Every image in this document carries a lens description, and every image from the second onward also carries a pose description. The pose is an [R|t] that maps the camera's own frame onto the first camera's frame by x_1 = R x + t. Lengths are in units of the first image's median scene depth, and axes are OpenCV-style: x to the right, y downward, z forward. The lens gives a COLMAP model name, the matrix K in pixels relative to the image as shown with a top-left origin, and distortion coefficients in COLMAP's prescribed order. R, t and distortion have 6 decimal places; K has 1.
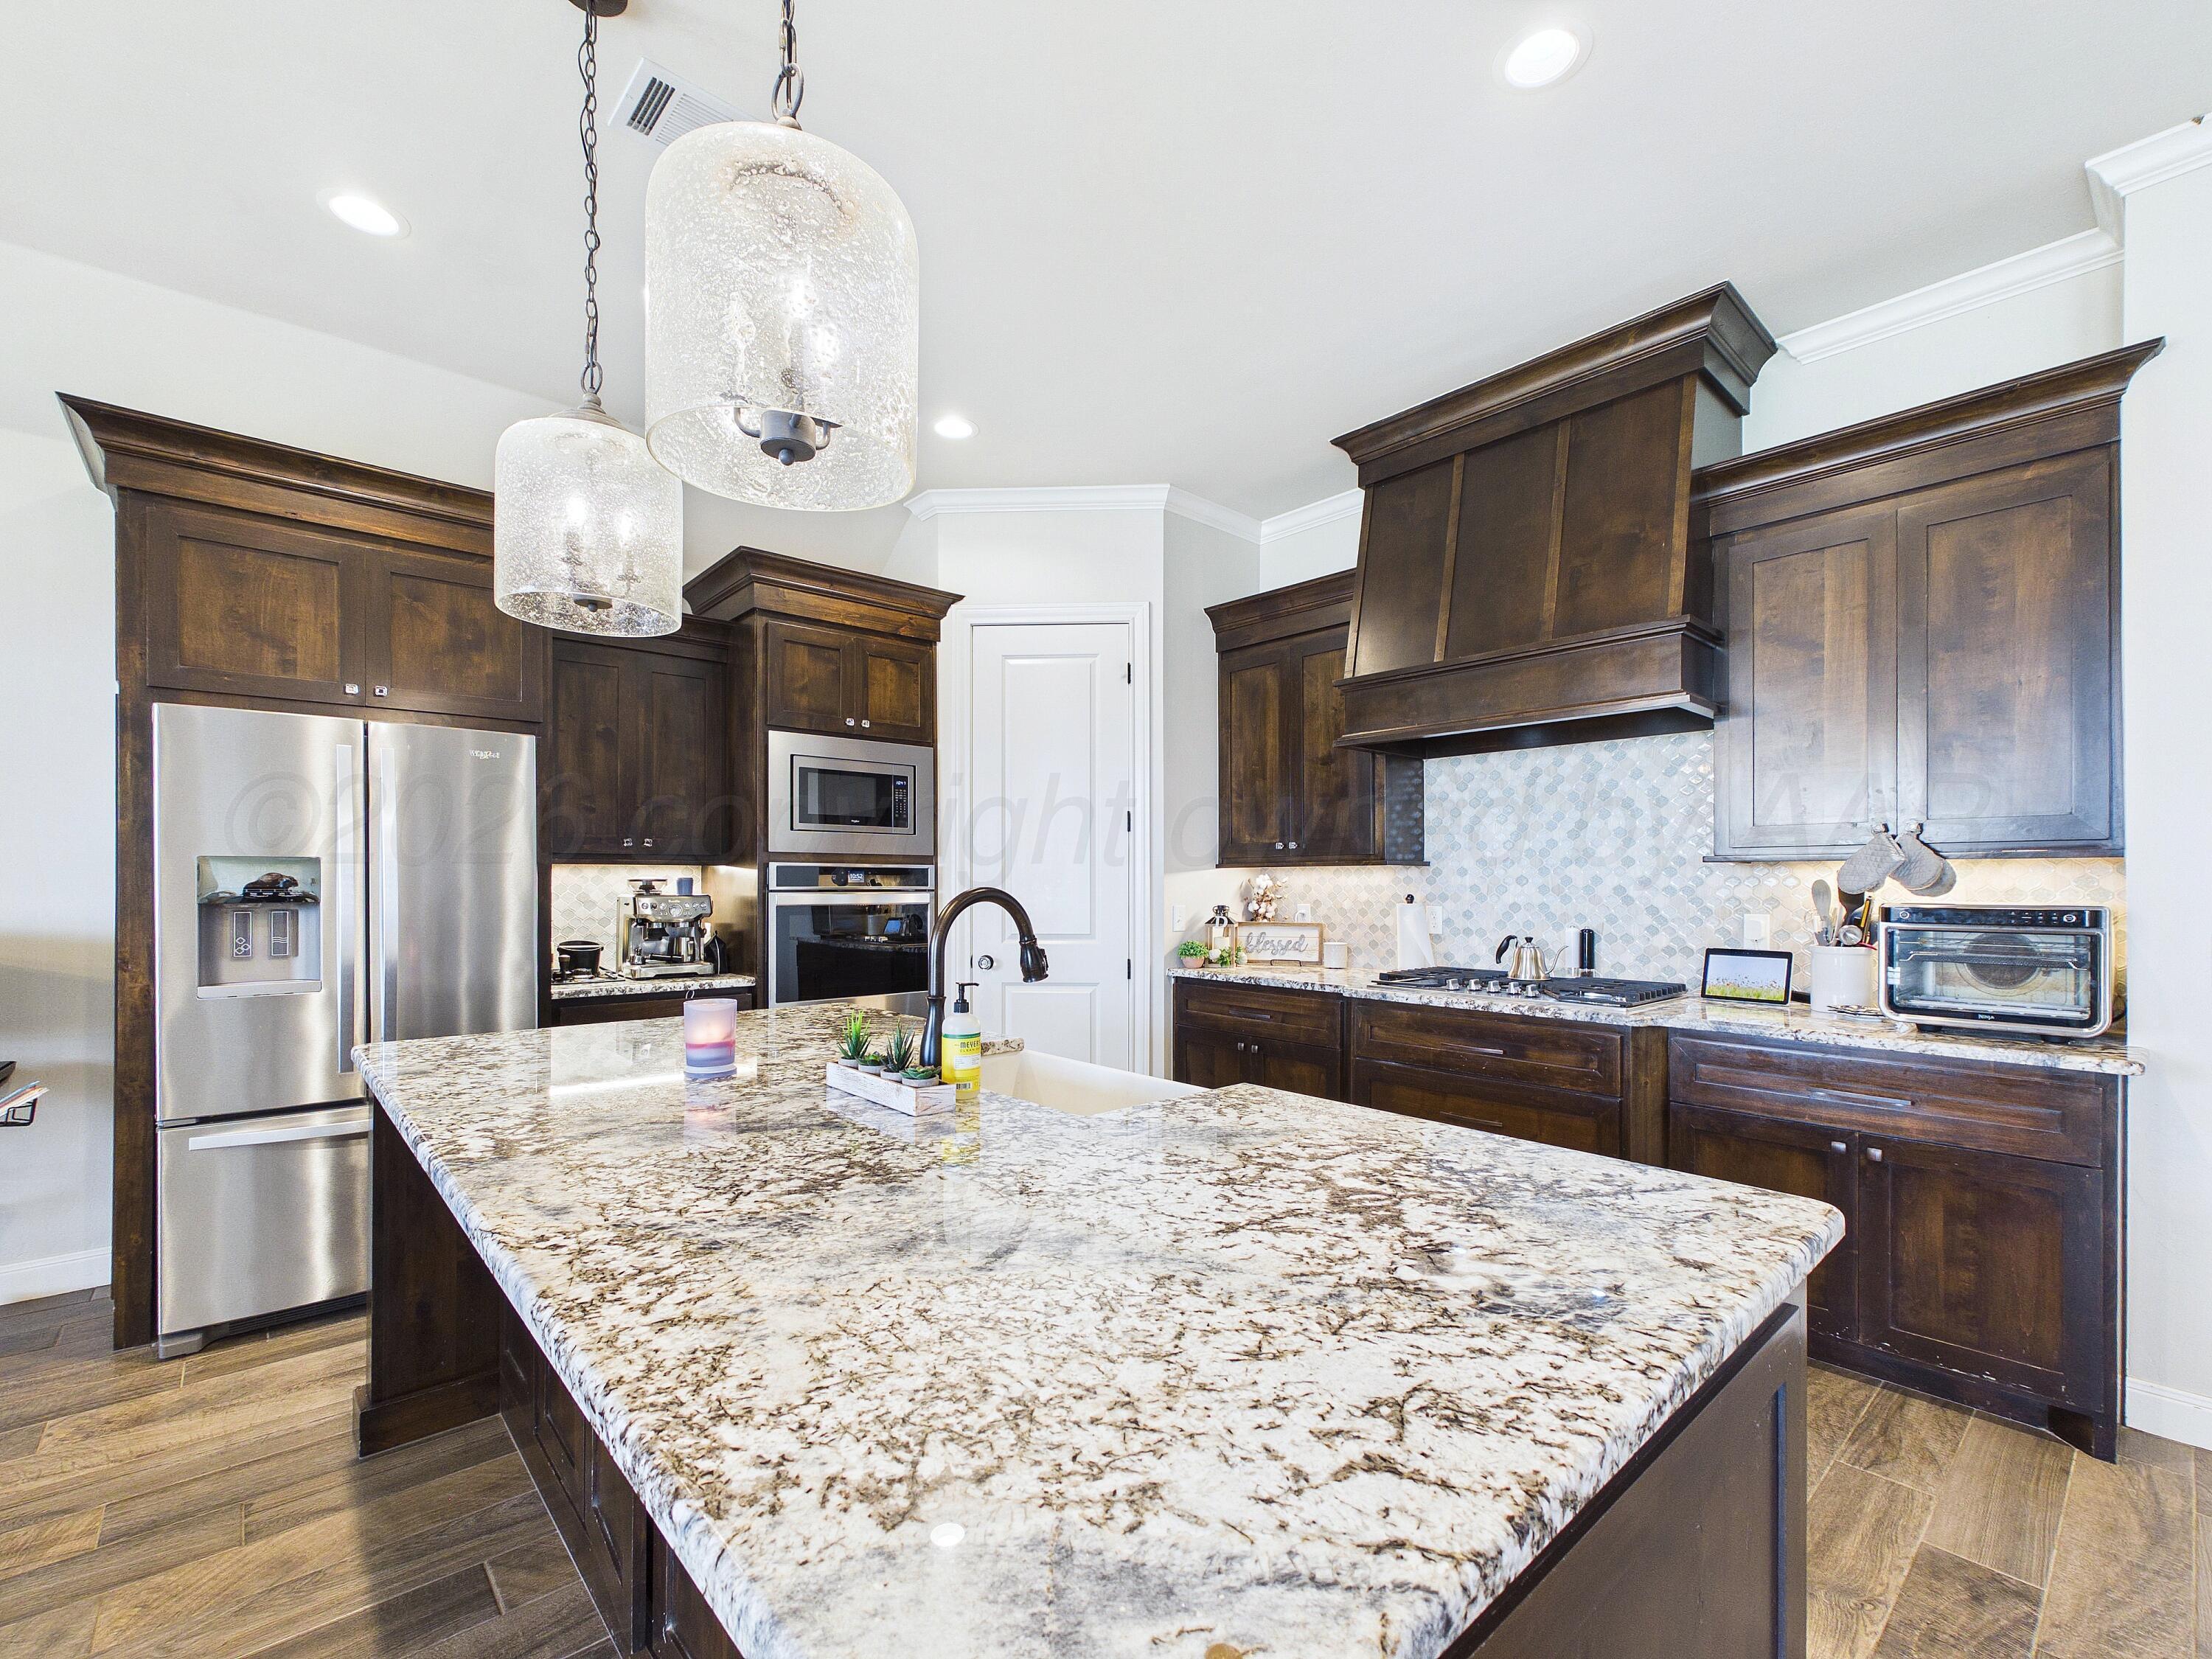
lens RADIAL K [[965.9, 0, 1114.5], [0, 965.9, 888.9], [0, 0, 1]] dist [-0.001383, -0.000044]
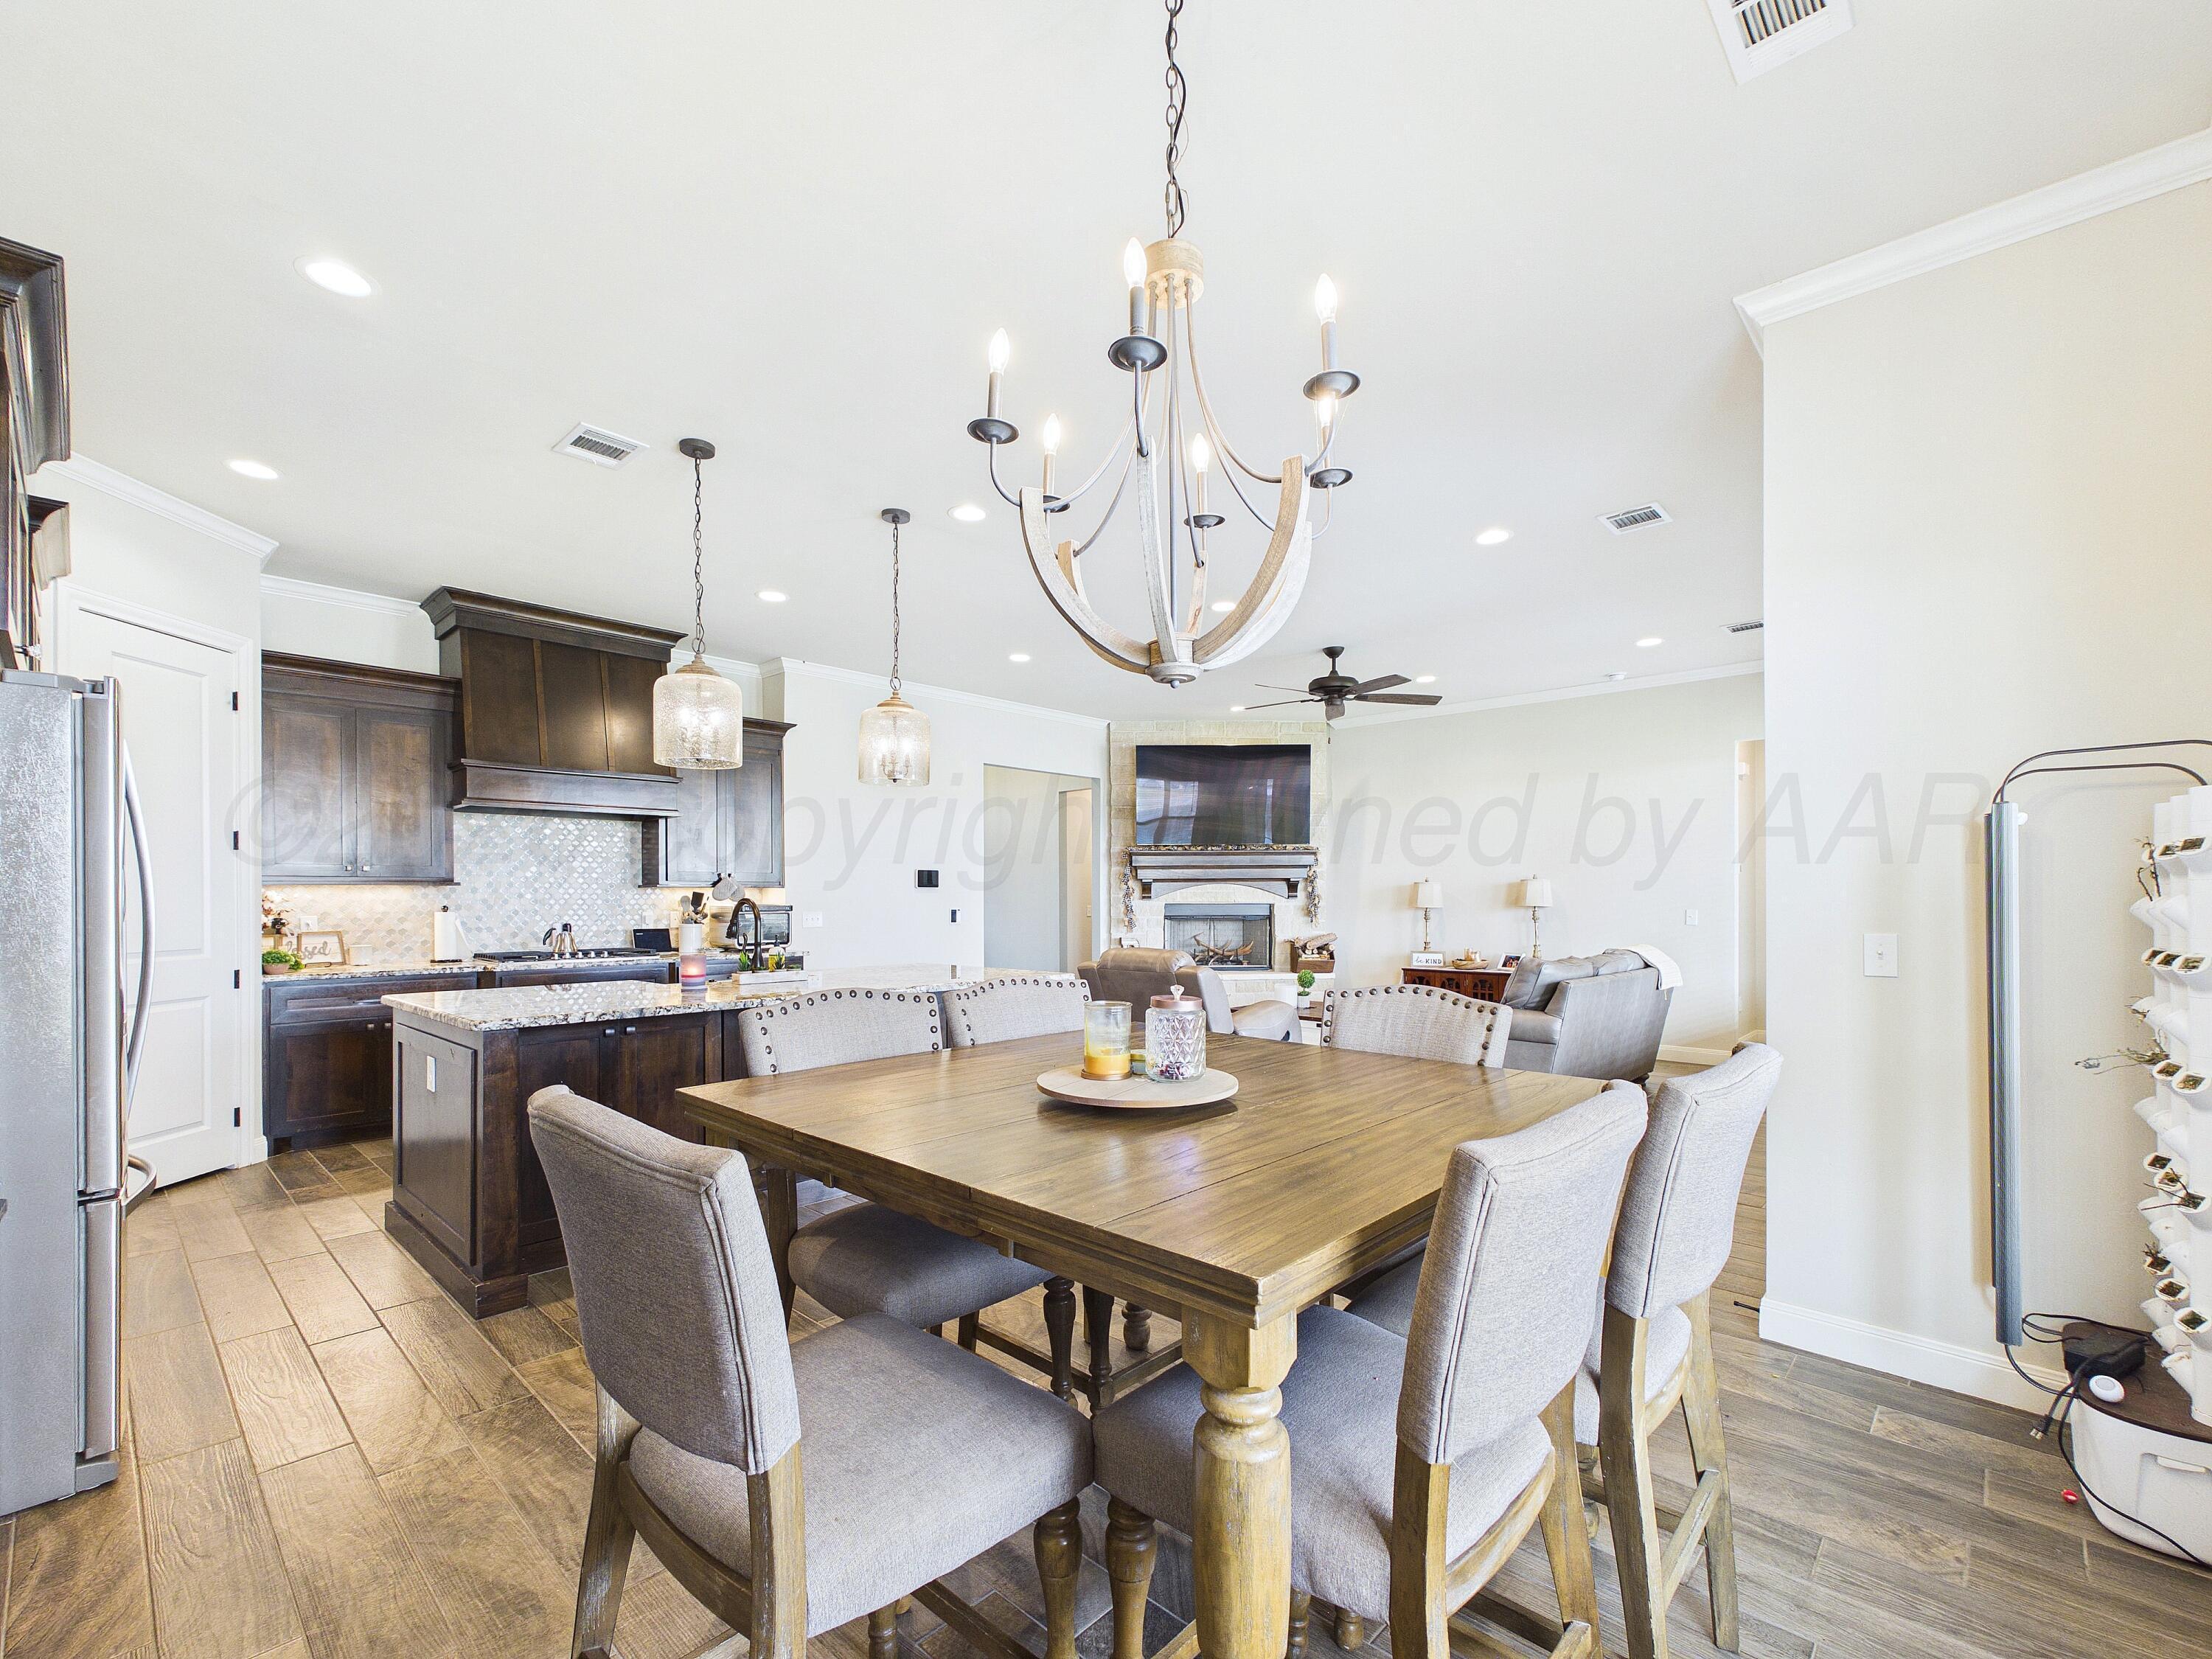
lens RADIAL K [[965.9, 0, 1114.5], [0, 965.9, 888.9], [0, 0, 1]] dist [-0.001383, -0.000044]
pose [[-0.094717, 0.006818, 0.995481, -1.308160], [0.006811, 0.999958, -0.006201, -0.003733], [-0.995481, 0.006193, -0.094759, 0.156639]]
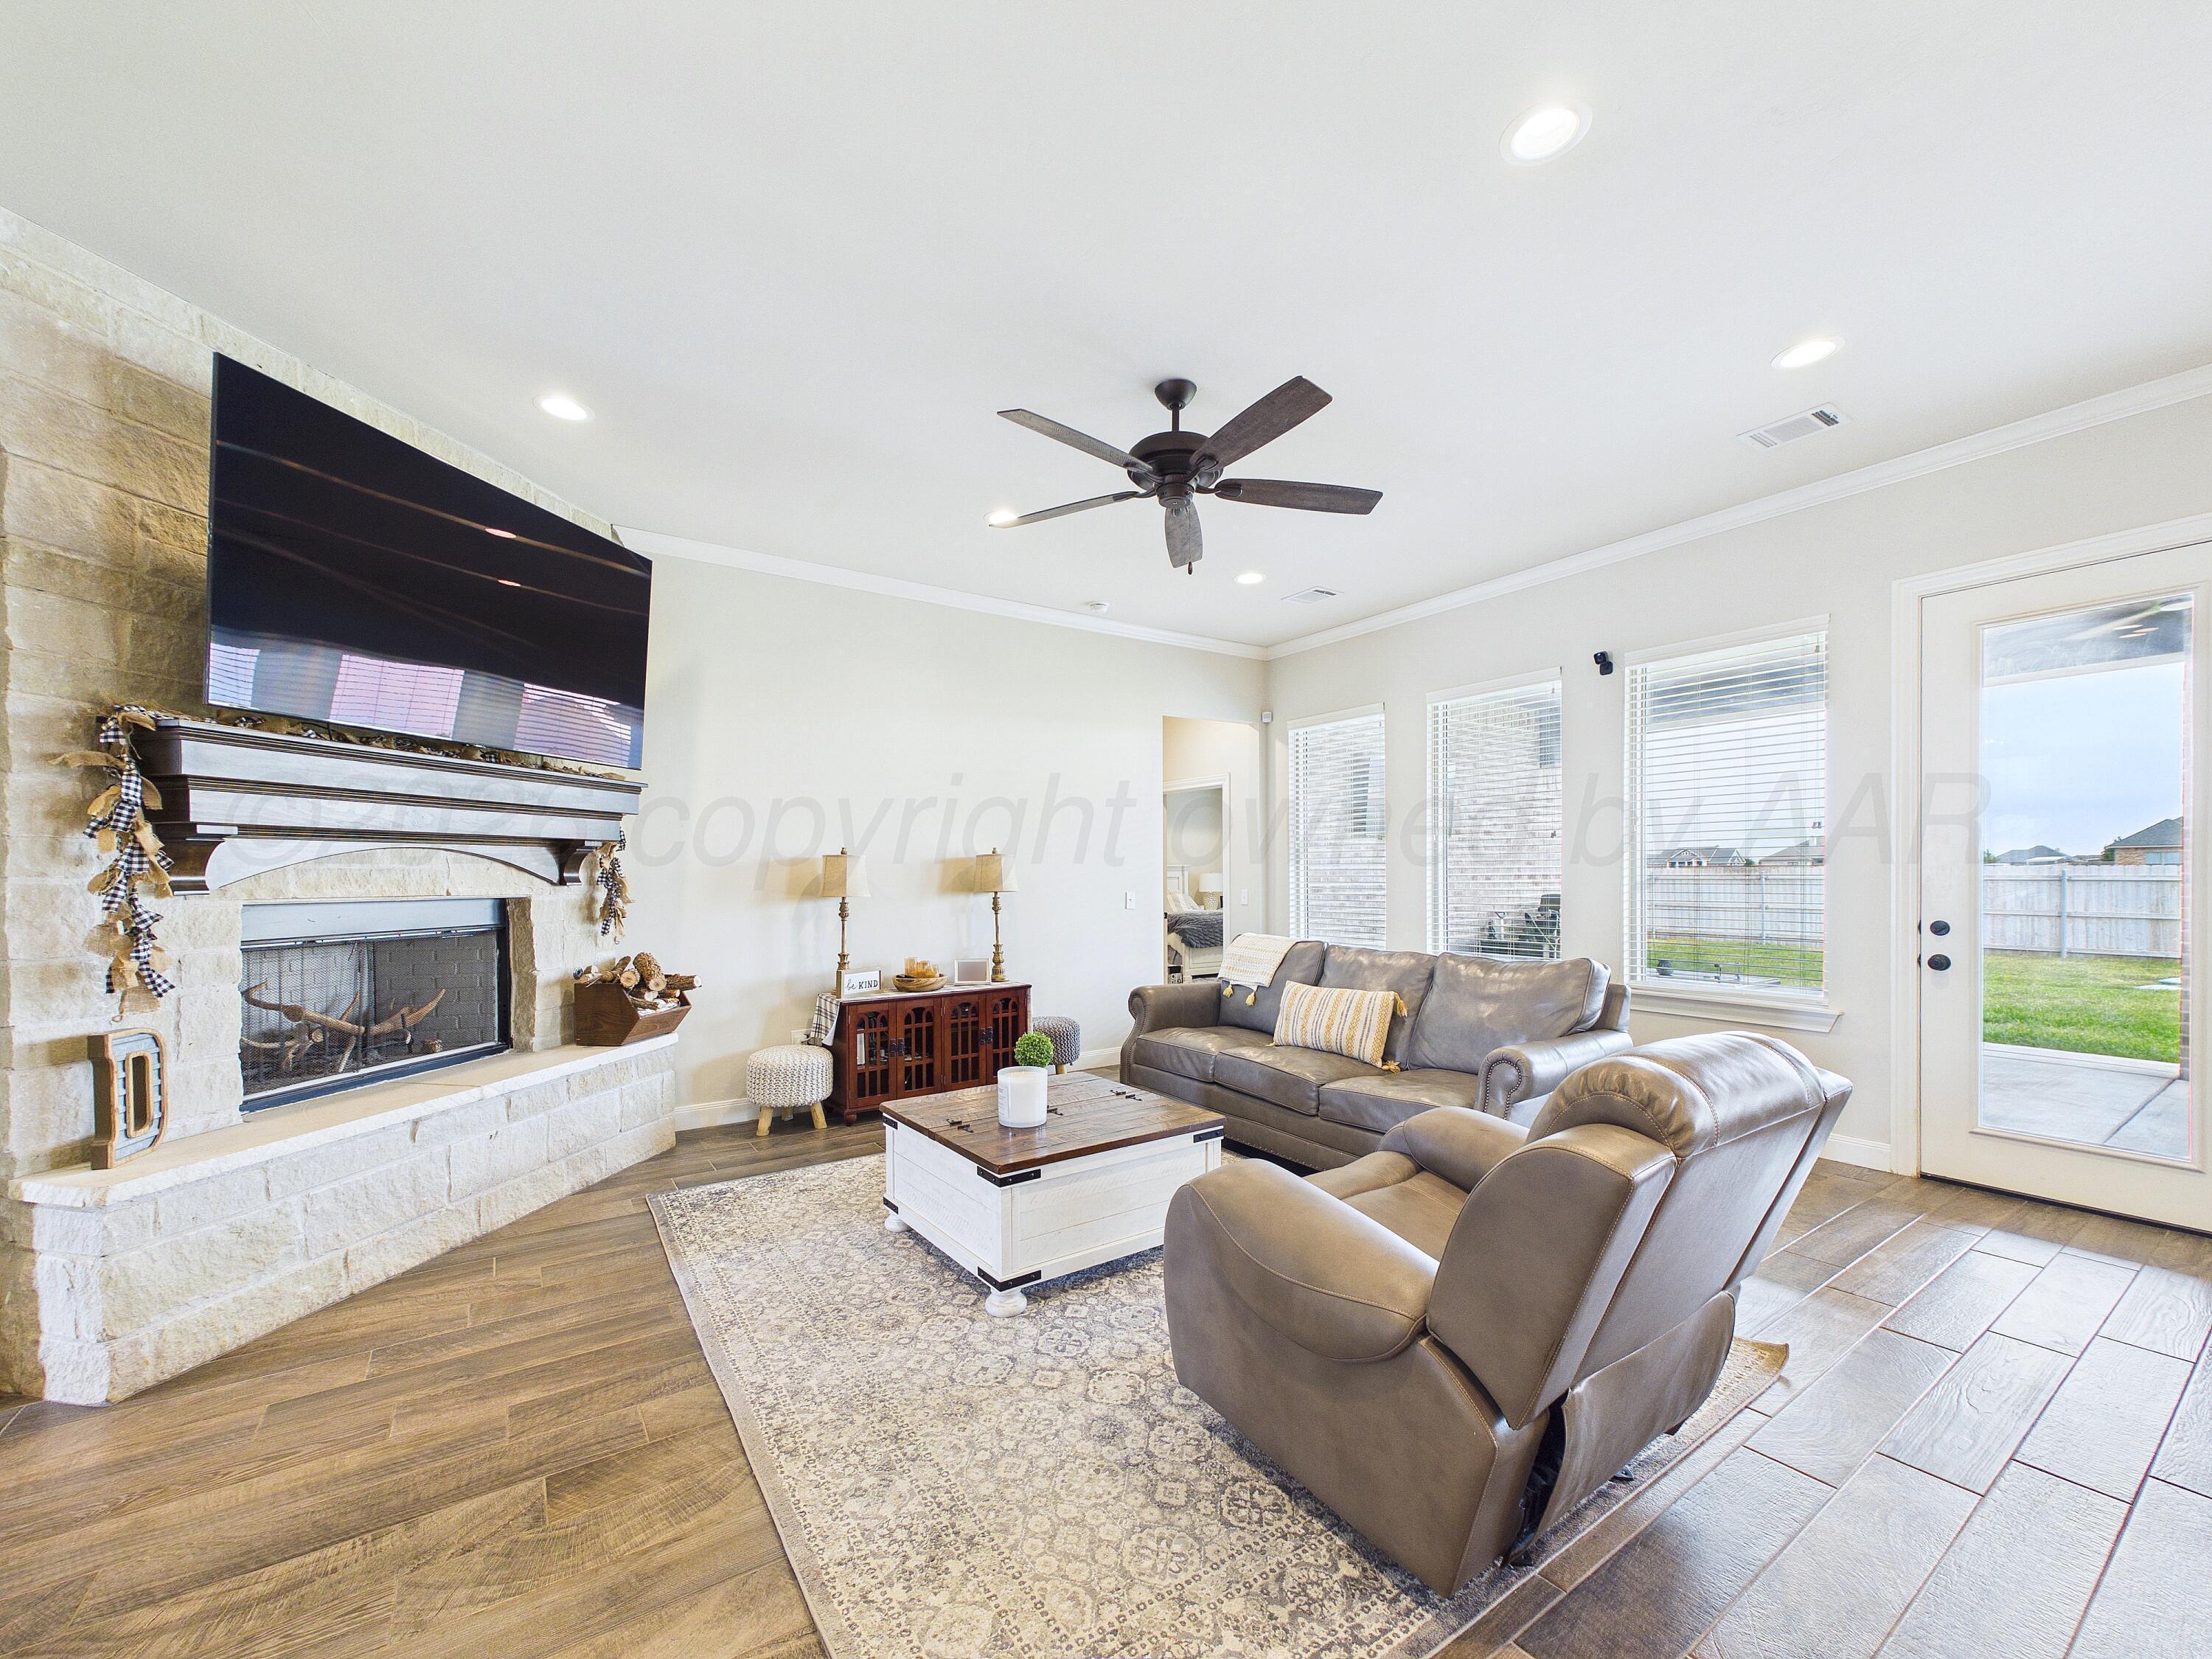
lens RADIAL K [[888.7, 0, 1107.7], [0, 888.7, 884.1], [0, 0, 1]] dist [-0.000950, -0.000143]
pose [[-0.991569, 0.004902, 0.129490, 0.418404], [0.006935, 0.999860, 0.015253, -0.003337], [-0.129397, 0.016022, -0.991463, 0.427696]]
